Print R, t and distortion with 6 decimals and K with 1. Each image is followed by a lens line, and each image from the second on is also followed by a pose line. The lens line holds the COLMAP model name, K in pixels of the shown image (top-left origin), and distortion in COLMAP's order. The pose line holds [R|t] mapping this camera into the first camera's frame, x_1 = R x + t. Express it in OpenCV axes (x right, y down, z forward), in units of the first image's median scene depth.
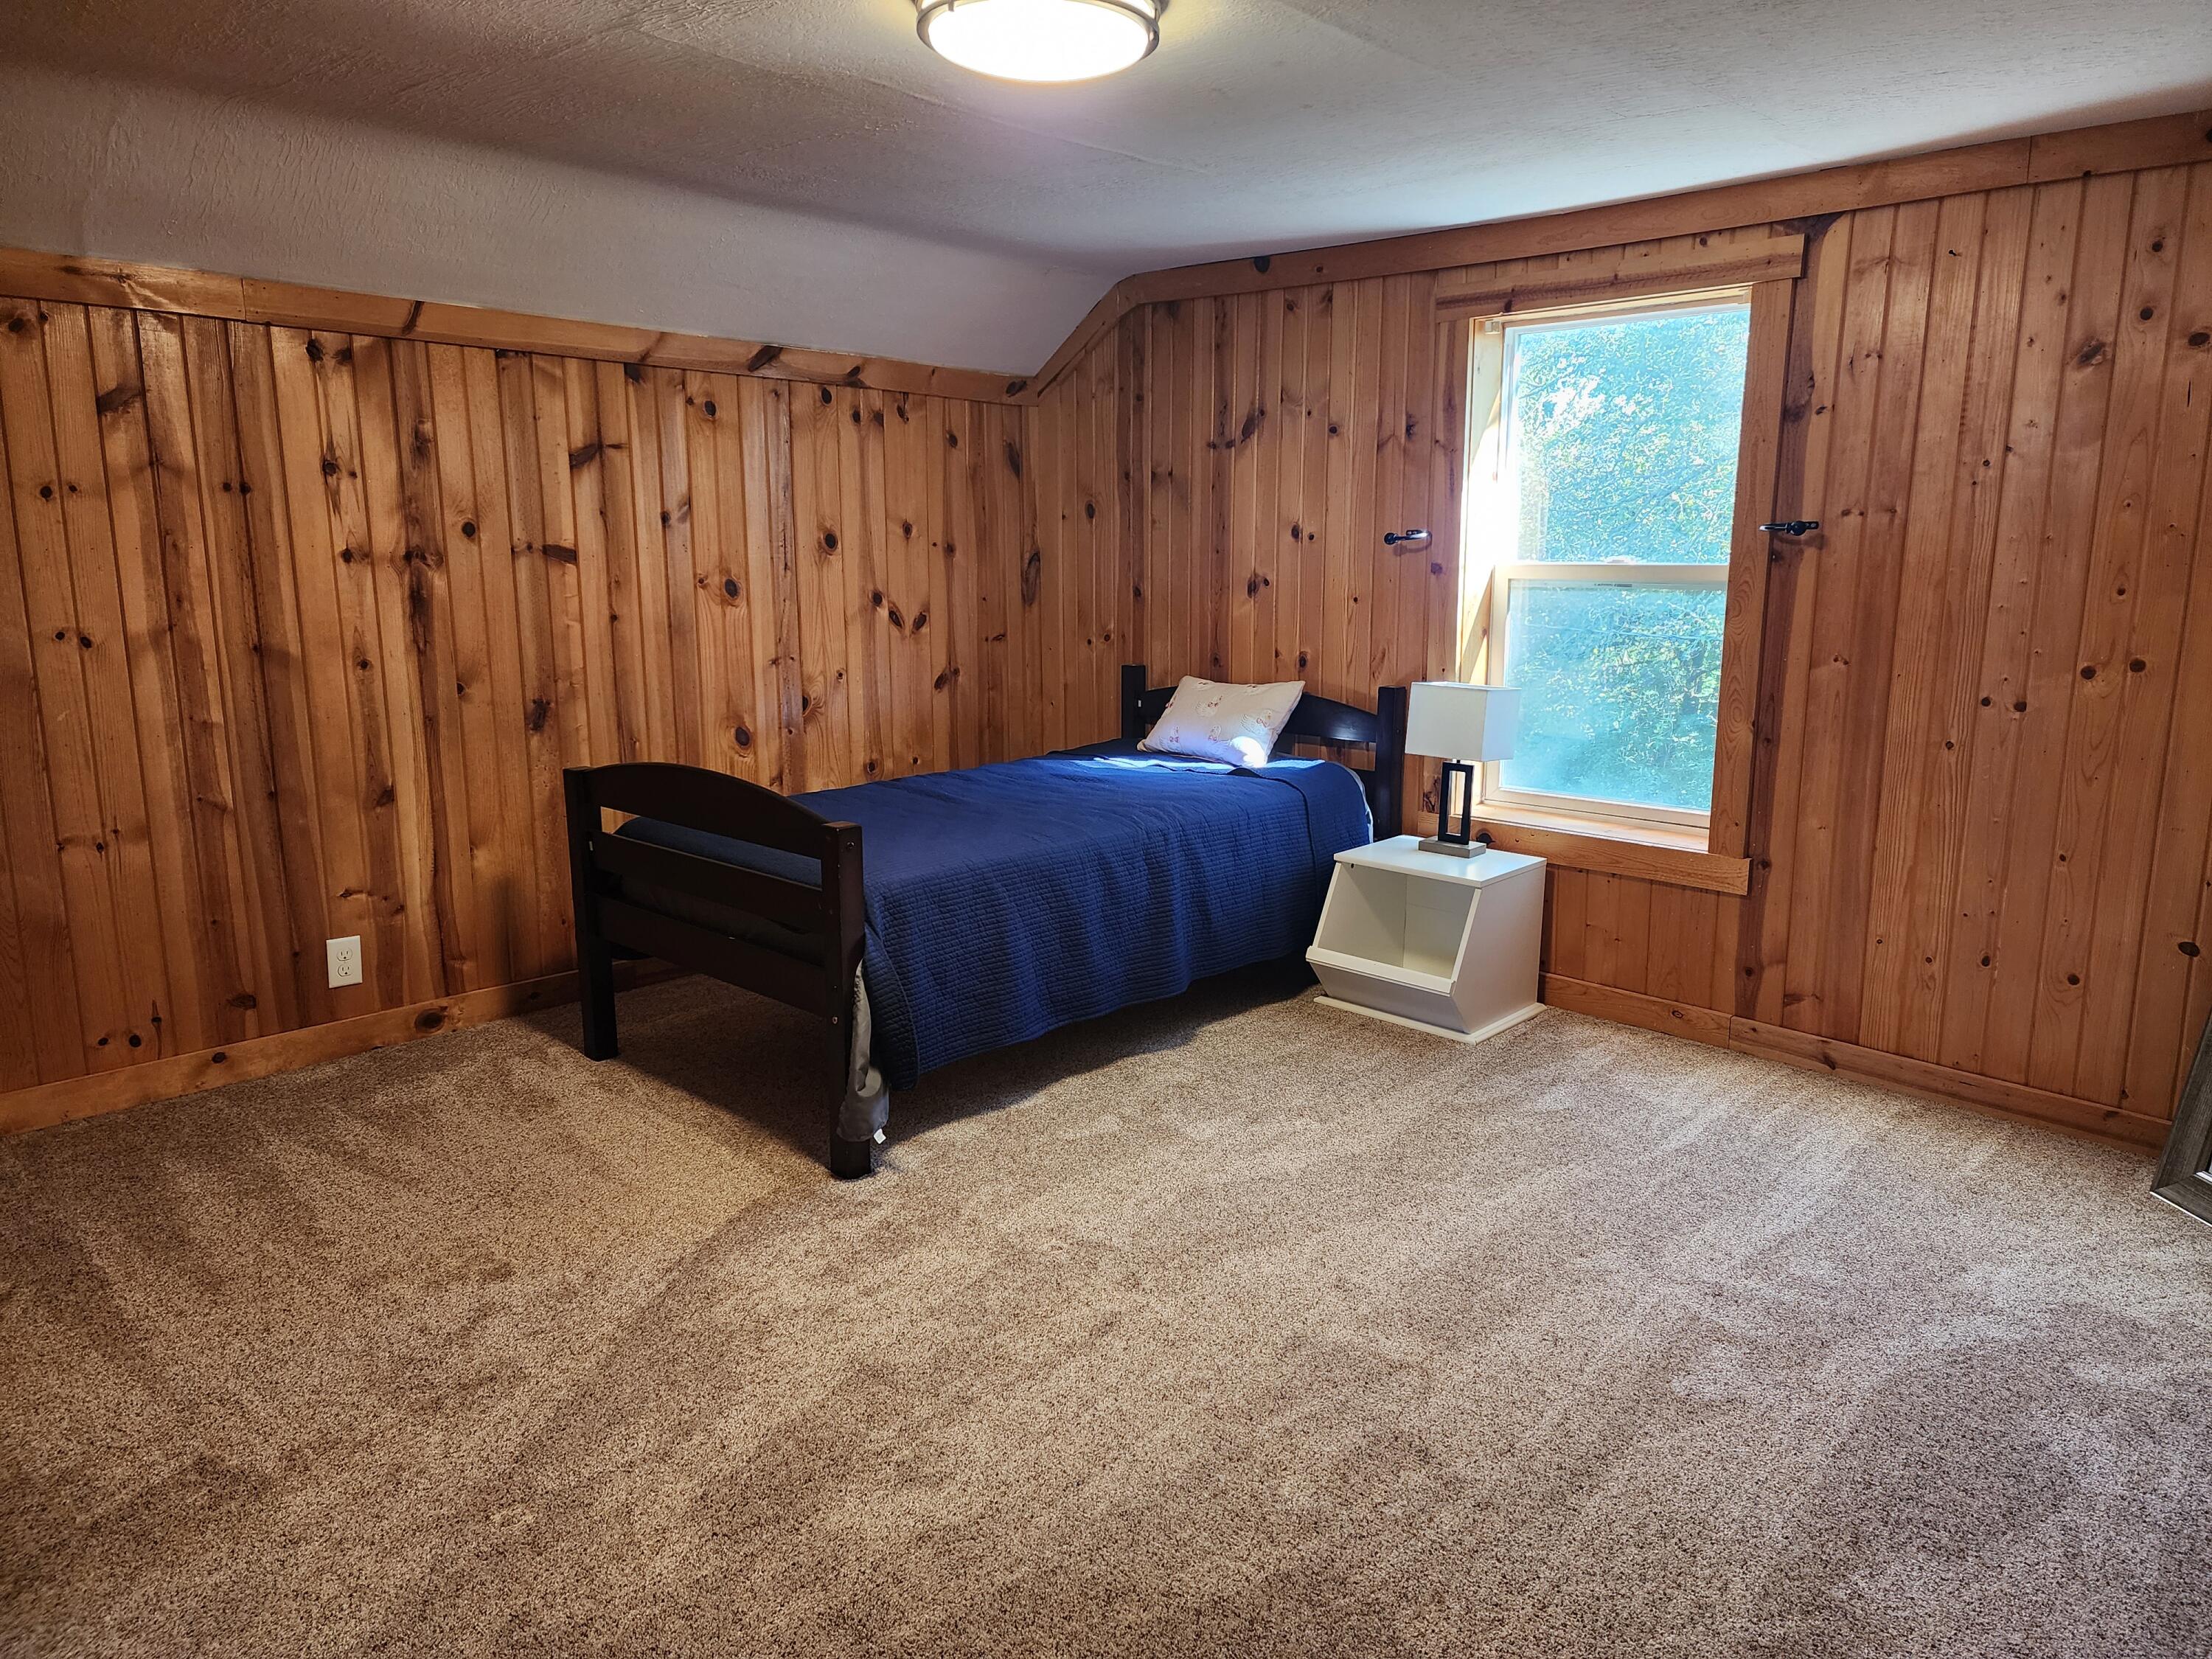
lens RADIAL K [[1472.7, 0, 1106.0], [0, 1472.7, 829.5], [0, 0, 1]] dist [0.073720, -0.072898]
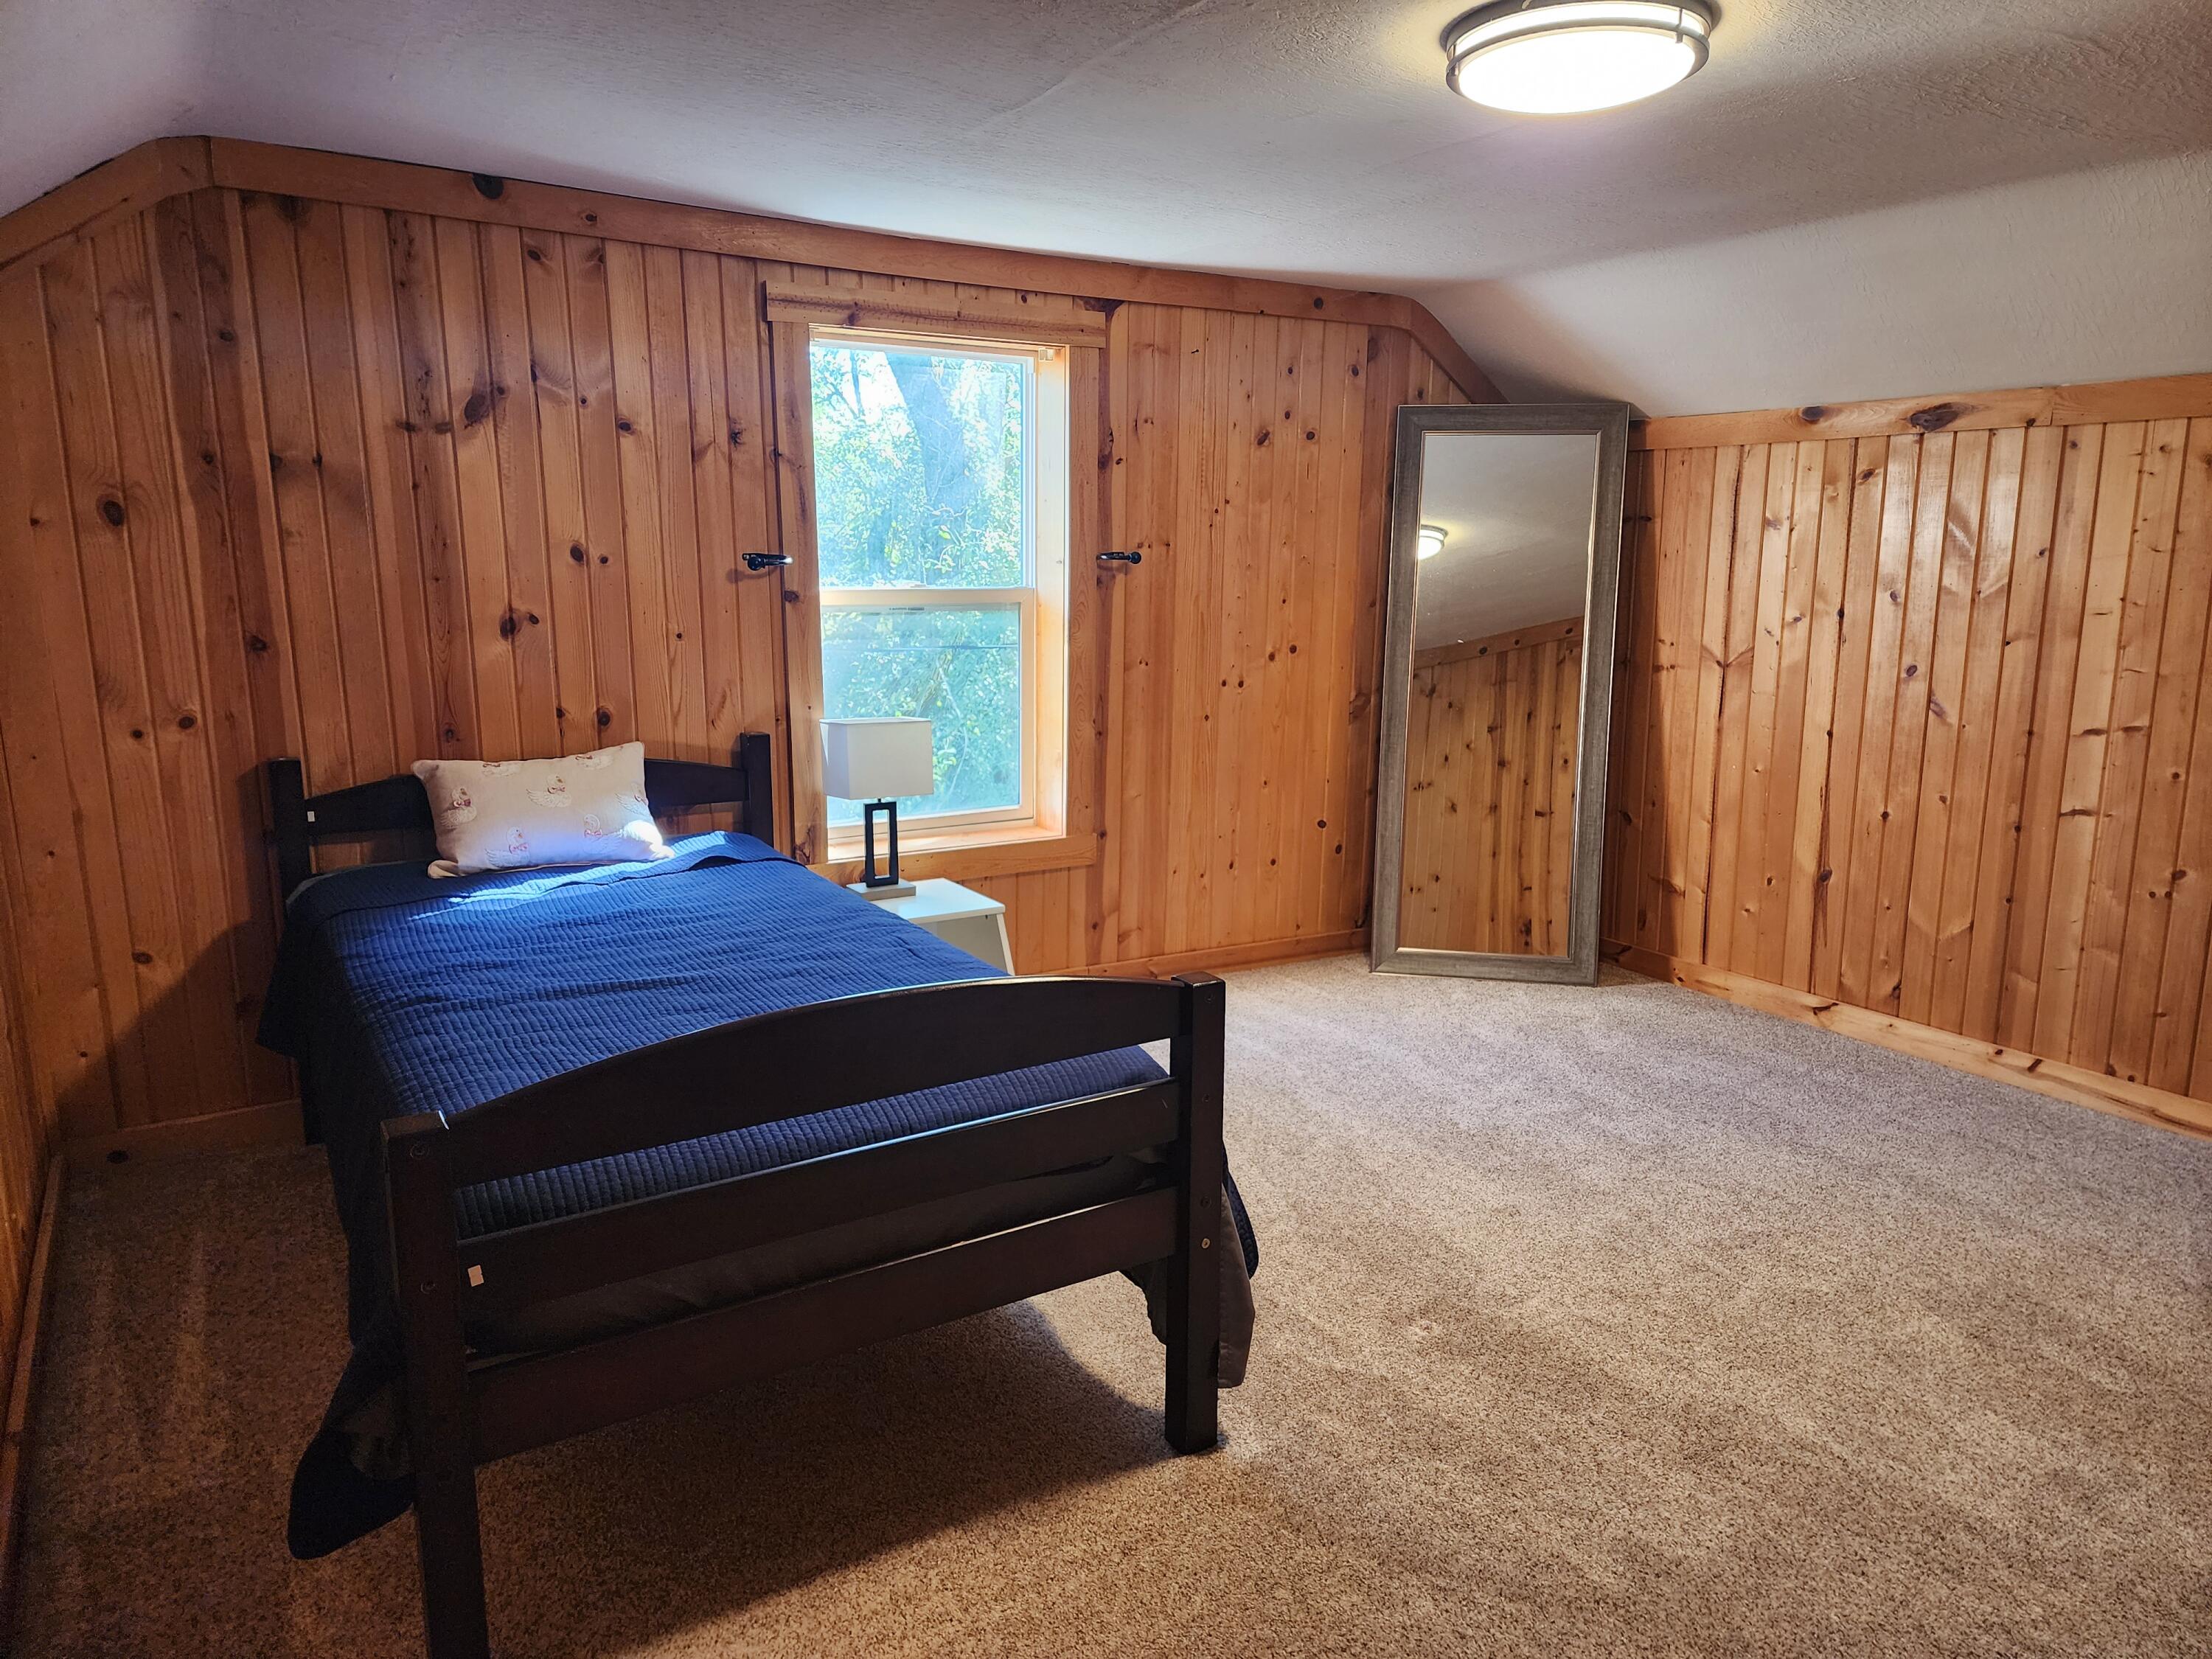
lens RADIAL K [[1470.2, 0, 1124.2], [0, 1470.2, 848.5], [0, 0, 1]] dist [0.077006, -0.073795]
pose [[0.251720, -0.198605, 0.947203, -0.648373], [0.178273, 0.971485, 0.156320, -0.140905], [-0.951239, 0.129512, 0.279948, 0.613249]]
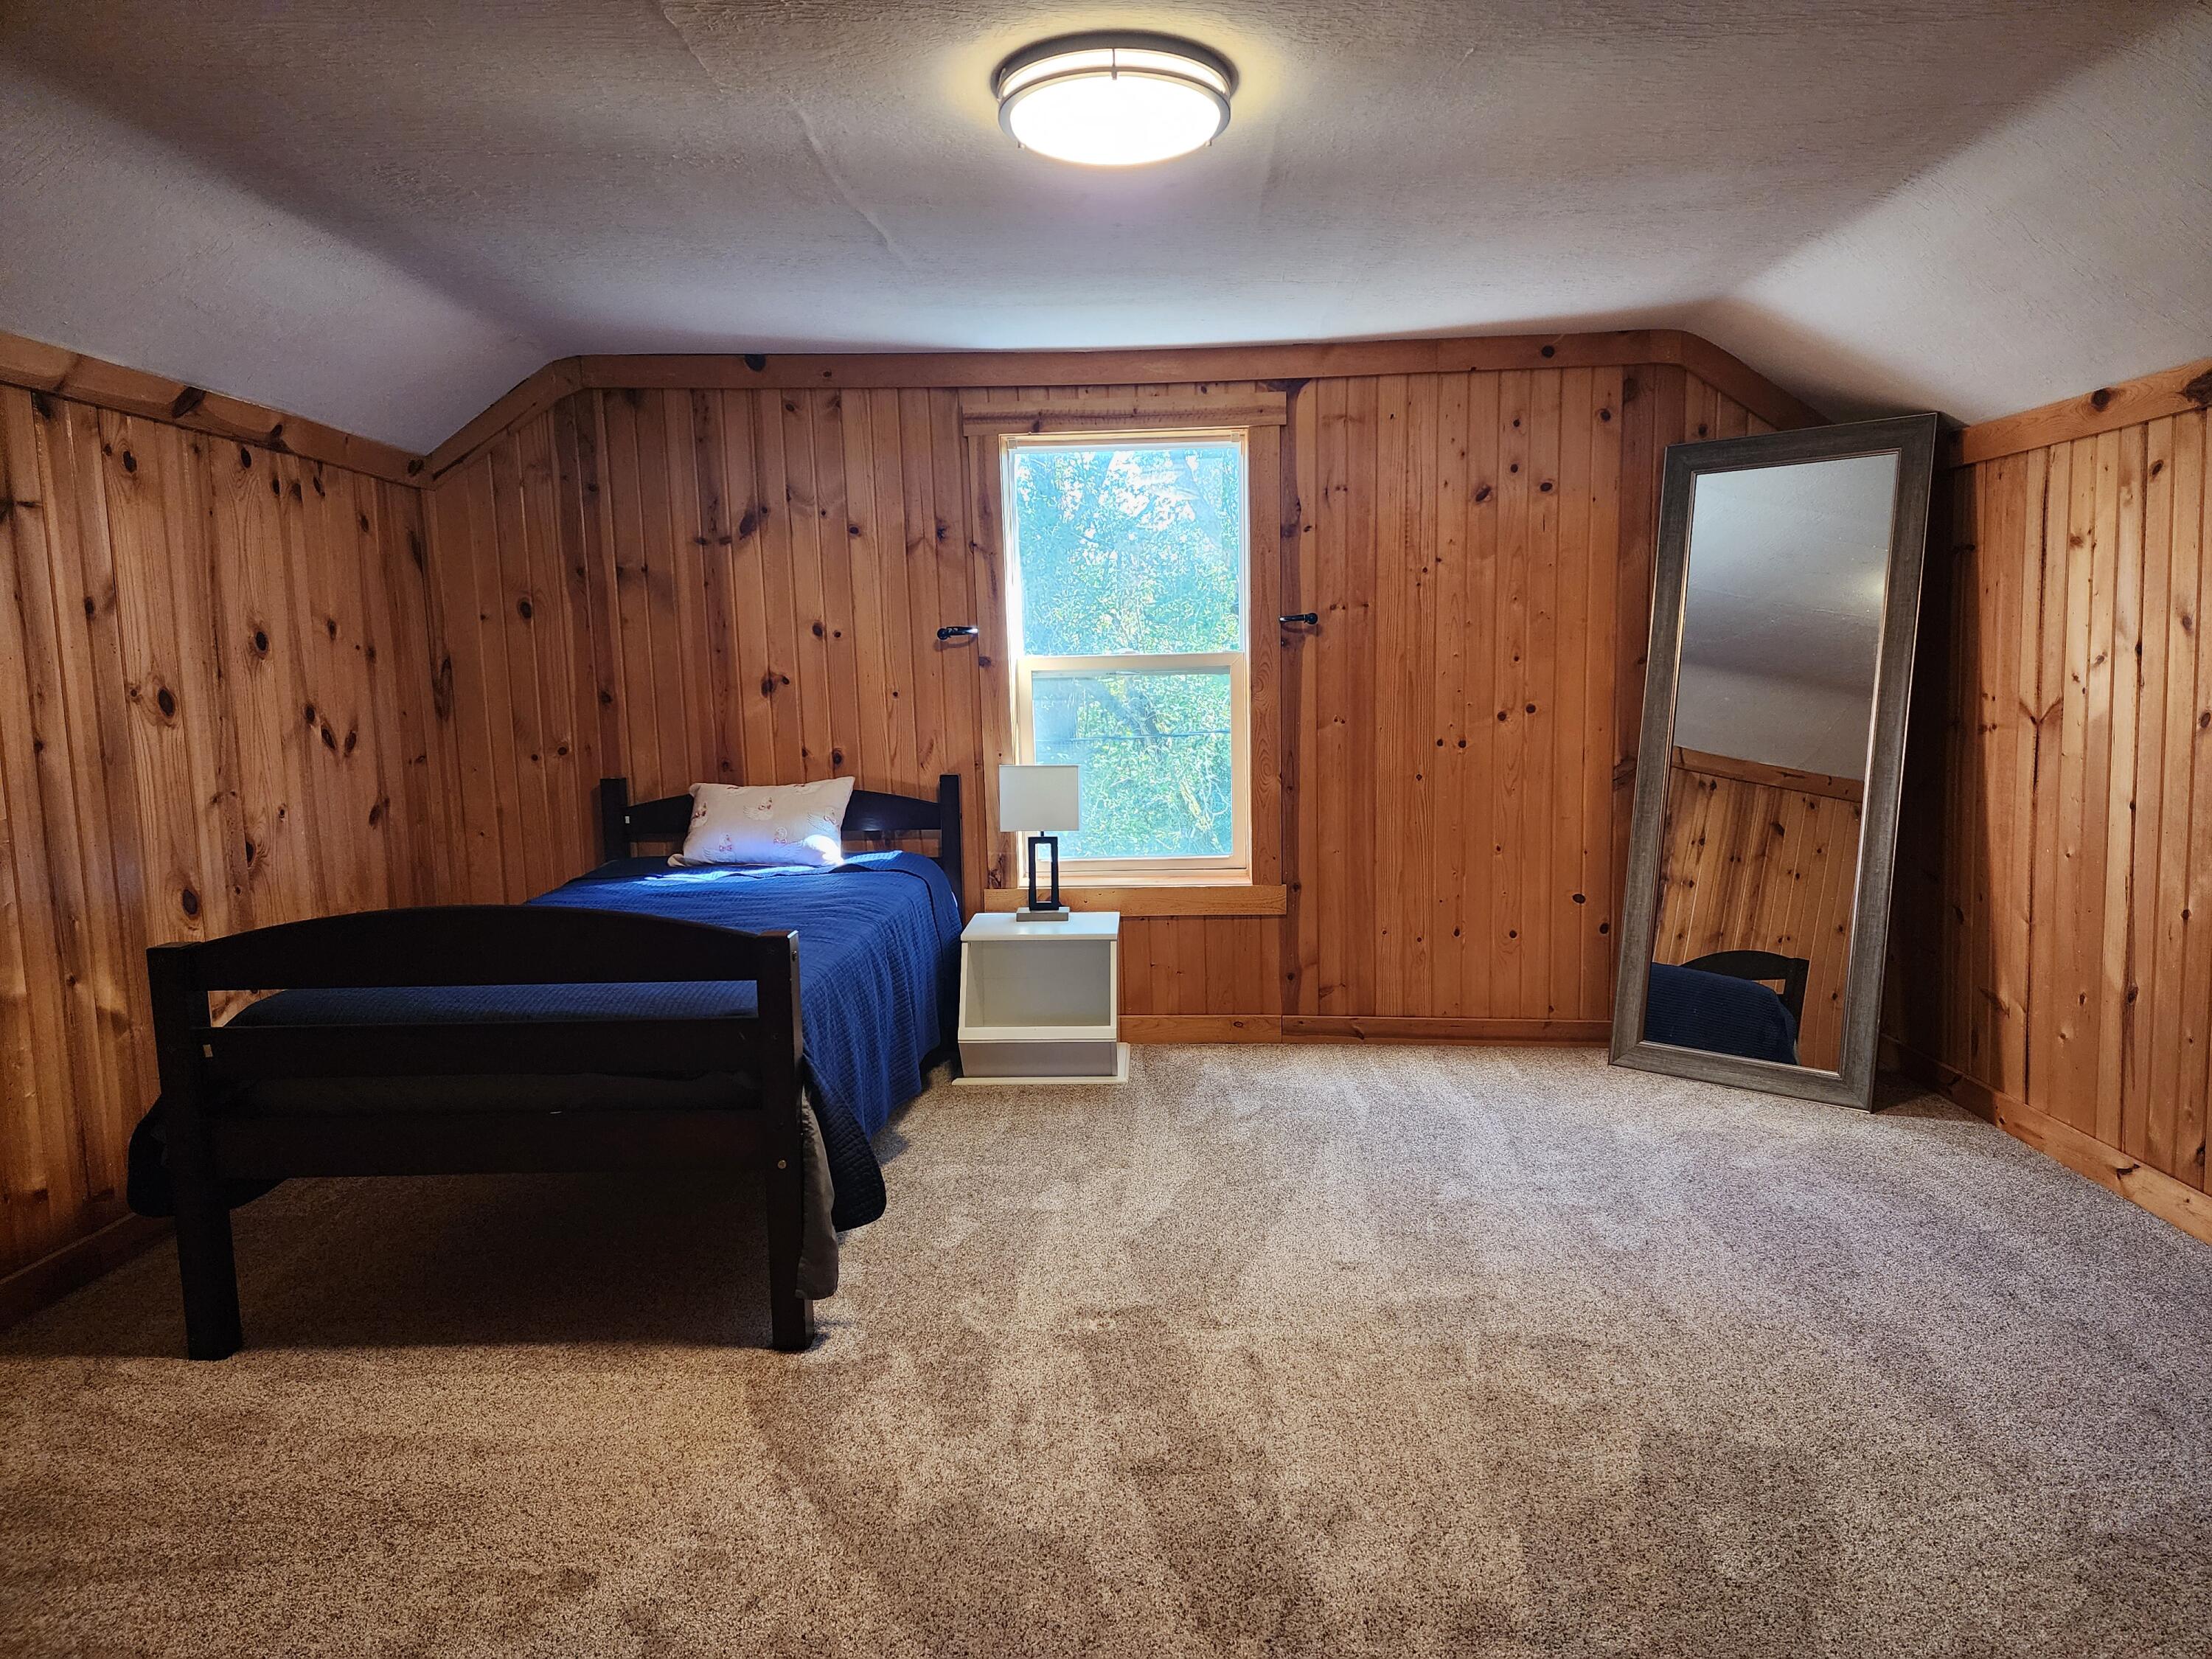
lens RADIAL K [[1470.2, 0, 1124.2], [0, 1470.2, 848.5], [0, 0, 1]] dist [0.077006, -0.073795]
pose [[0.747826, -0.099065, 0.656462, -0.442485], [0.150215, 0.988409, -0.021963, -0.003034], [-0.646677, 0.115035, 0.754039, 0.153556]]
